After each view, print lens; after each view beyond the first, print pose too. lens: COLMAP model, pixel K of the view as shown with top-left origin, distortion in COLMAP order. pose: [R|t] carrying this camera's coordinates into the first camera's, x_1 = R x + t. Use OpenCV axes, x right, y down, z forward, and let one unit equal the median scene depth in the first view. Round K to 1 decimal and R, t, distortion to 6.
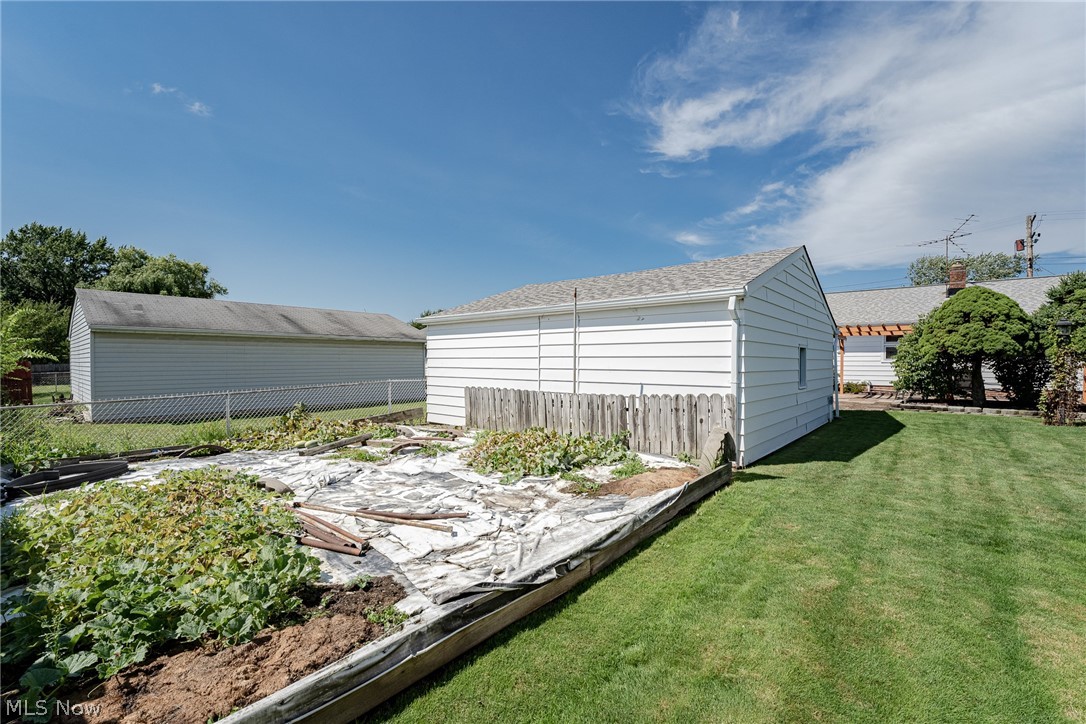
lens RADIAL K [[448.0, 0, 551.0], [0, 448.0, 360.5], [0, 0, 1]] dist [-0.011178, 0.000287]
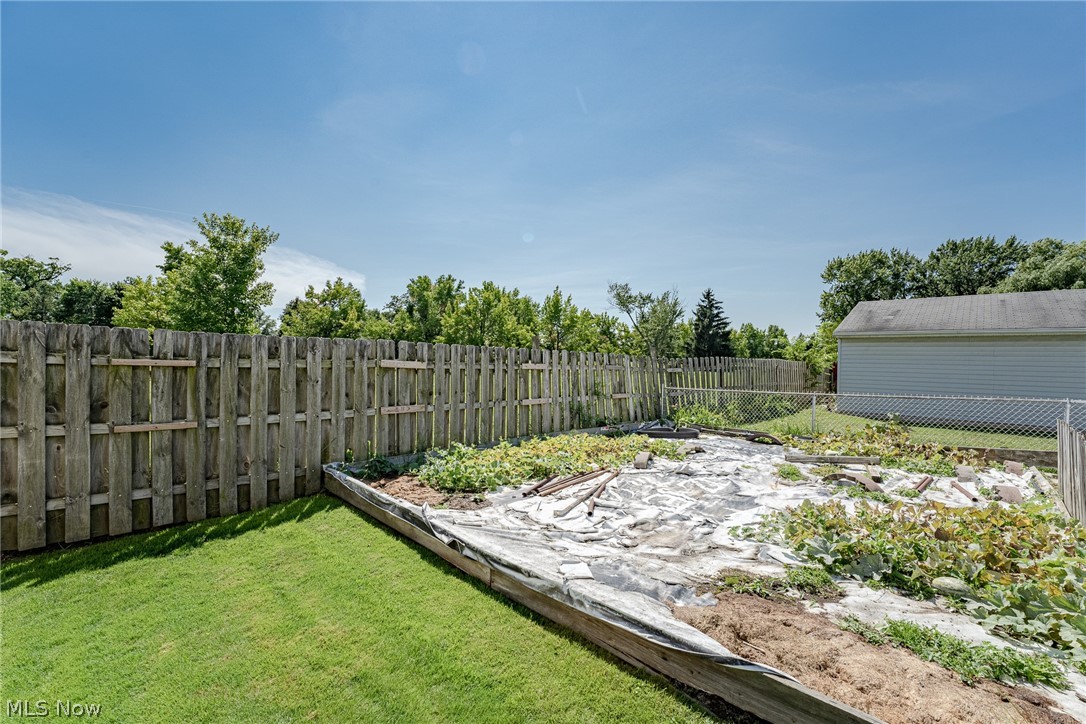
lens RADIAL K [[448.0, 0, 548.7], [0, 448.0, 359.2], [0, 0, 1]] dist [-0.011178, 0.000287]
pose [[-0.058253, 0.007750, -0.998272, 0.797996], [-0.012501, 0.999886, 0.008492, -0.023383], [0.998224, 0.012974, -0.058149, 0.883505]]
